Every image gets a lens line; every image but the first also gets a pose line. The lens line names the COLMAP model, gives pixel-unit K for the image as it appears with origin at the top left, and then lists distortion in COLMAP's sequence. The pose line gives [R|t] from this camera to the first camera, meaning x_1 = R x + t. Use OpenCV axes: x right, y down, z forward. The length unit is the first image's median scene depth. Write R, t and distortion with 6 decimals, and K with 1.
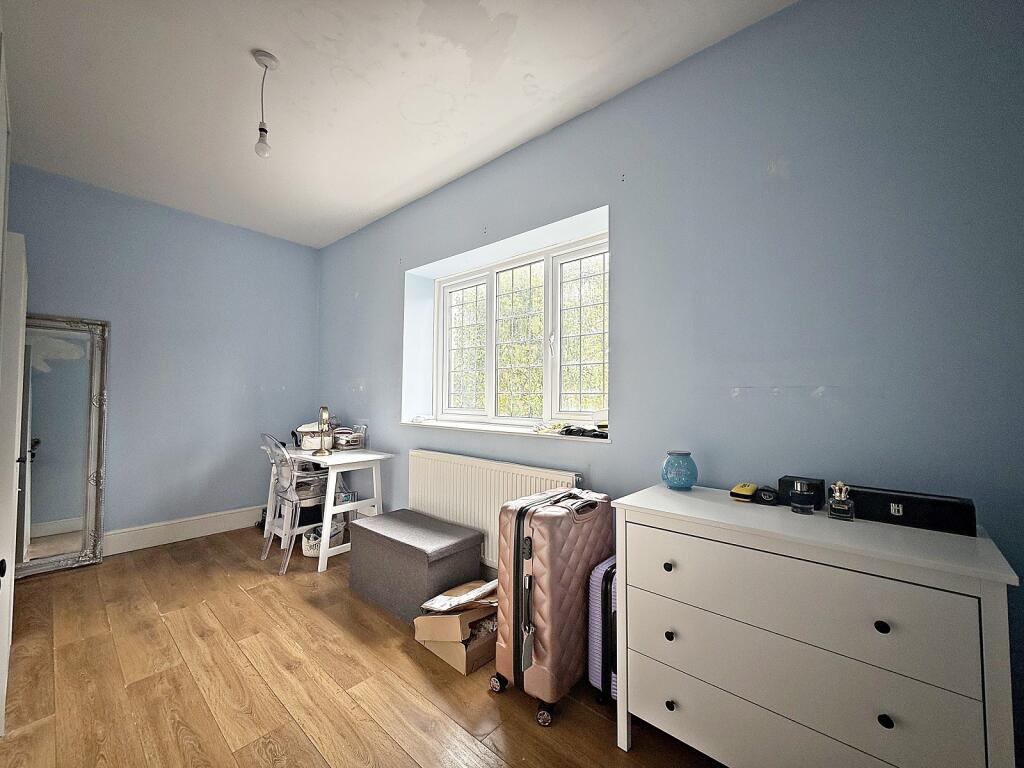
lens RADIAL K [[415.4, 0, 510.0], [0, 415.4, 387.0], [0, 0, 1]] dist [0.000070, 0.000237]
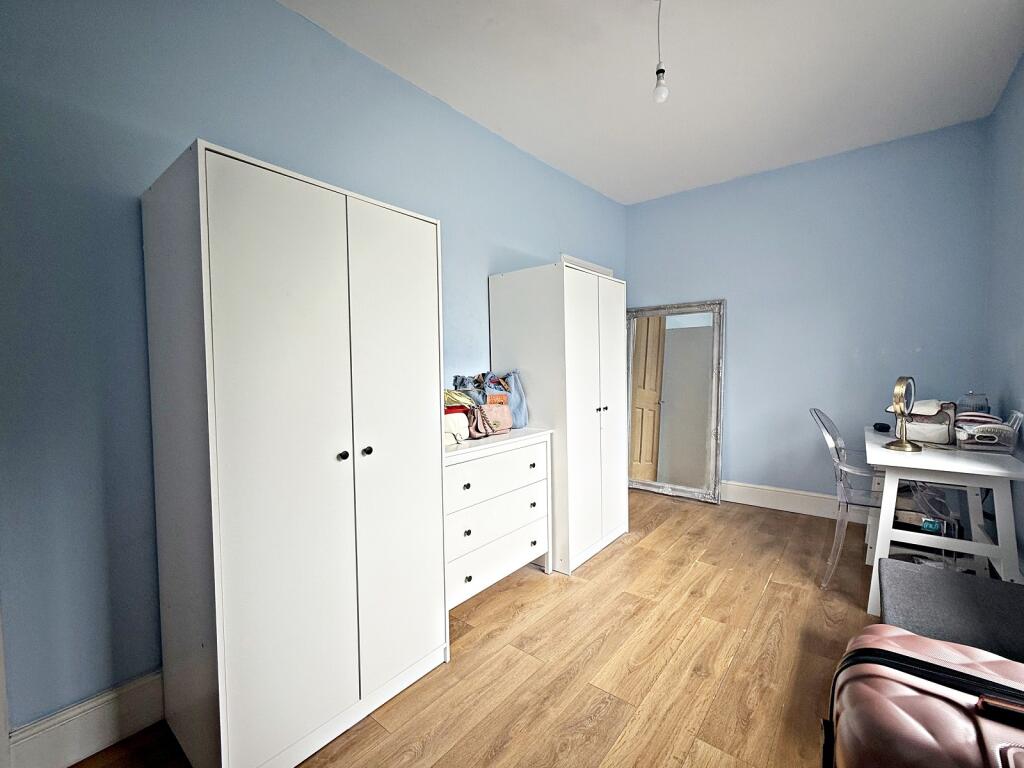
lens RADIAL K [[433.6, 0, 509.8], [0, 433.6, 385.8], [0, 0, 1]] dist [0.004163, -0.000043]
pose [[0.037872, 0.037074, -0.998595, 0.249205], [0.040315, 0.998441, 0.038597, 0.011341], [0.998469, -0.041720, 0.036319, 0.410593]]
